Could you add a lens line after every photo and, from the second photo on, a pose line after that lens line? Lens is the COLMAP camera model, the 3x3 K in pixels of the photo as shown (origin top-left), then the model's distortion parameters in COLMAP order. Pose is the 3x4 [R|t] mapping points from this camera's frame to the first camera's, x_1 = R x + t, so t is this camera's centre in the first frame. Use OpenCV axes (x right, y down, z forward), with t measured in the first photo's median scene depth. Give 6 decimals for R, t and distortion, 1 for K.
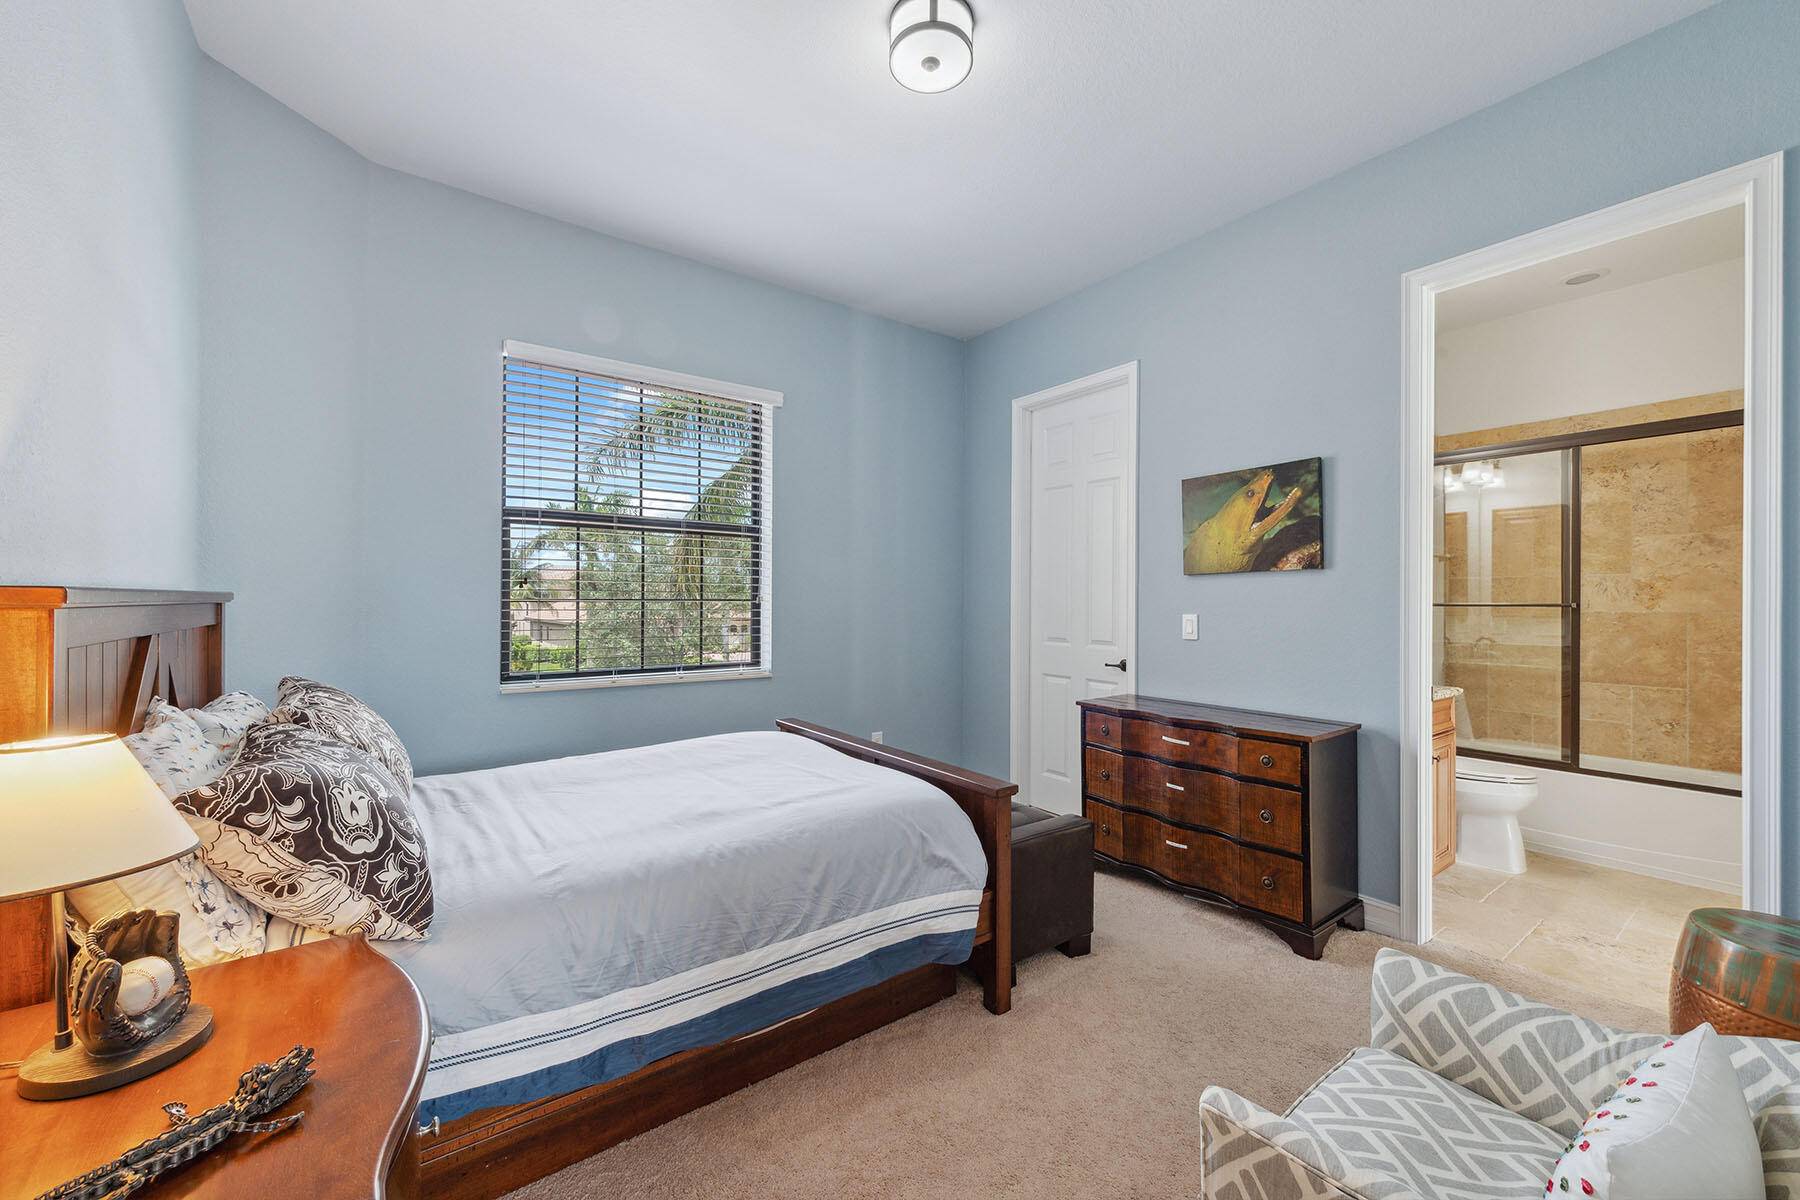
lens RADIAL K [[706.2, 0, 900.0], [0, 706.2, 600.0], [0, 0, 1]] dist [0.013446, -0.003718]
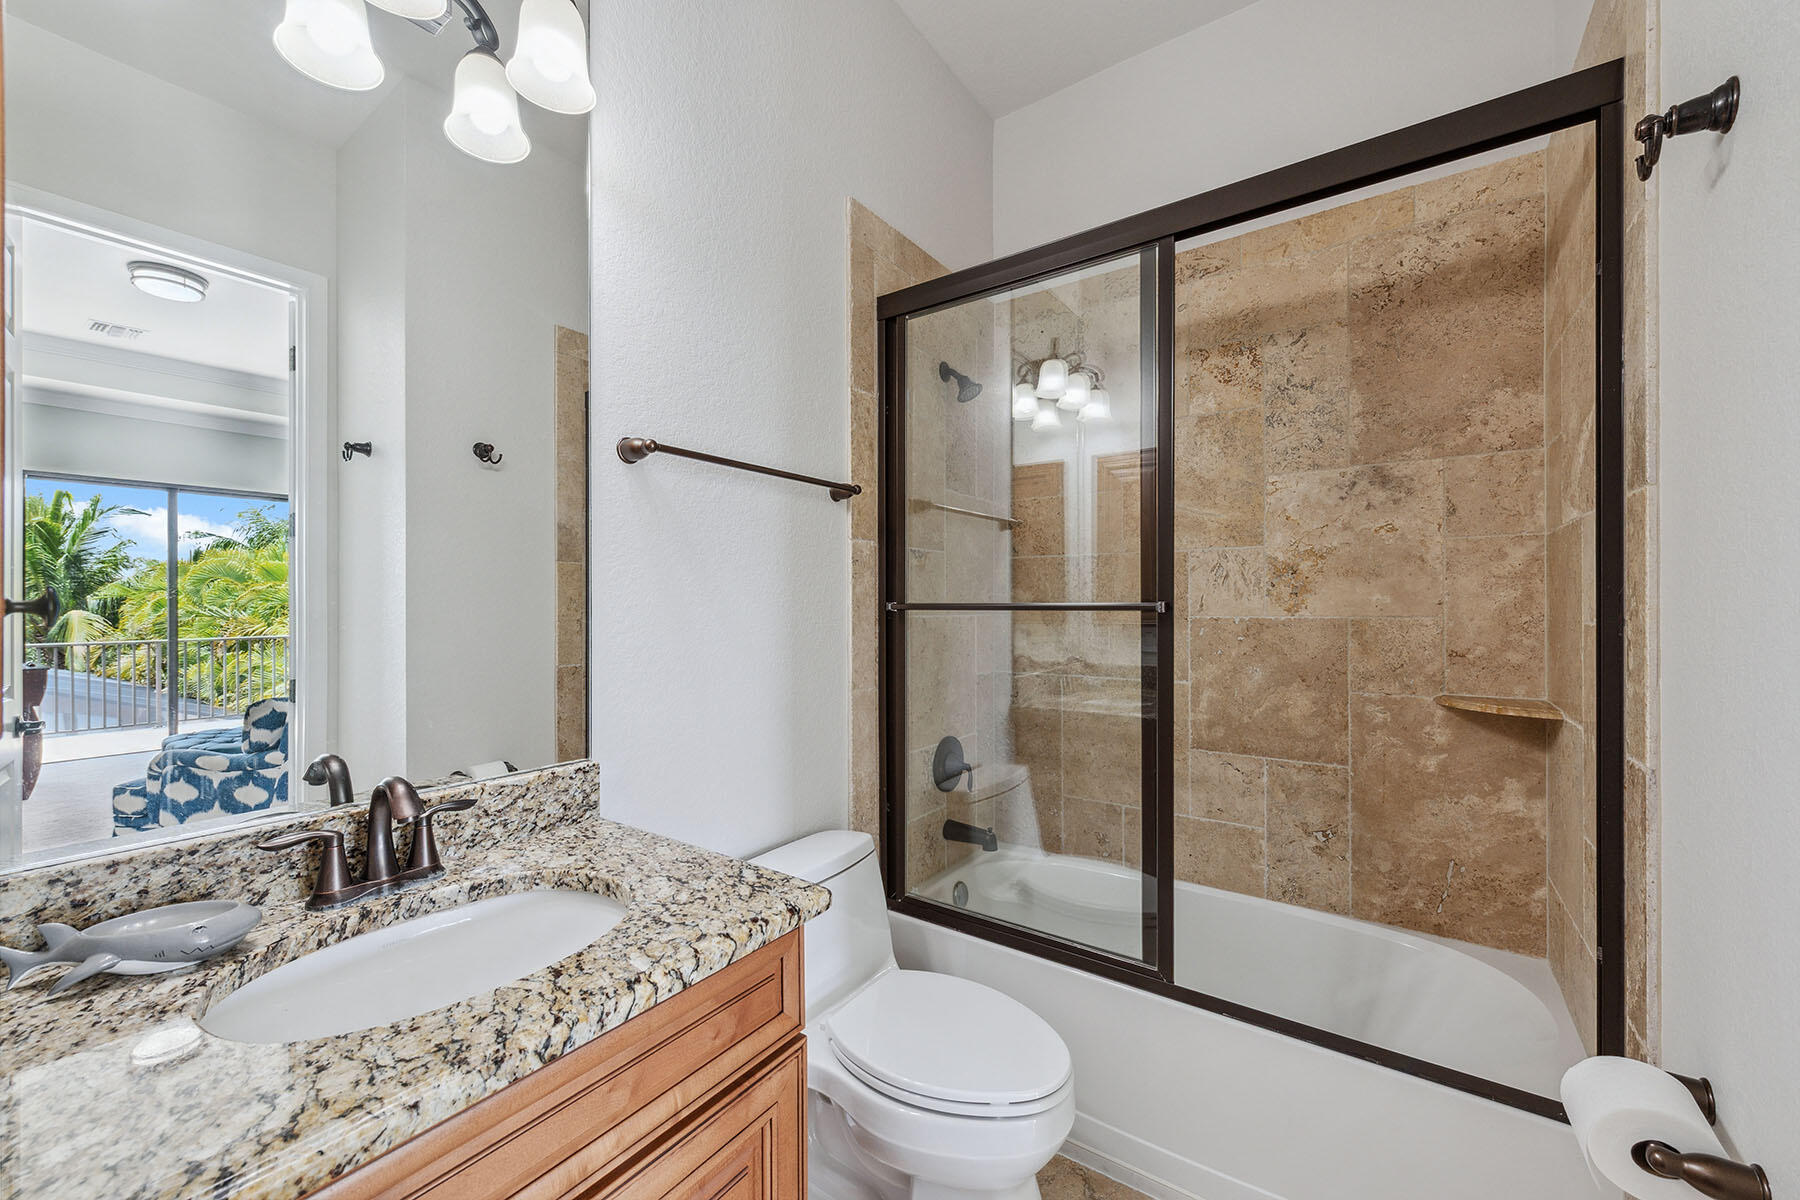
lens RADIAL K [[706.2, 0, 900.0], [0, 706.2, 600.0], [0, 0, 1]] dist [0.013446, -0.003718]
pose [[0.945986, -0.001133, 0.324207, 0.615987], [0.001672, 0.999998, -0.001385, 0.003607], [-0.324204, 0.001853, 0.945985, 0.606480]]
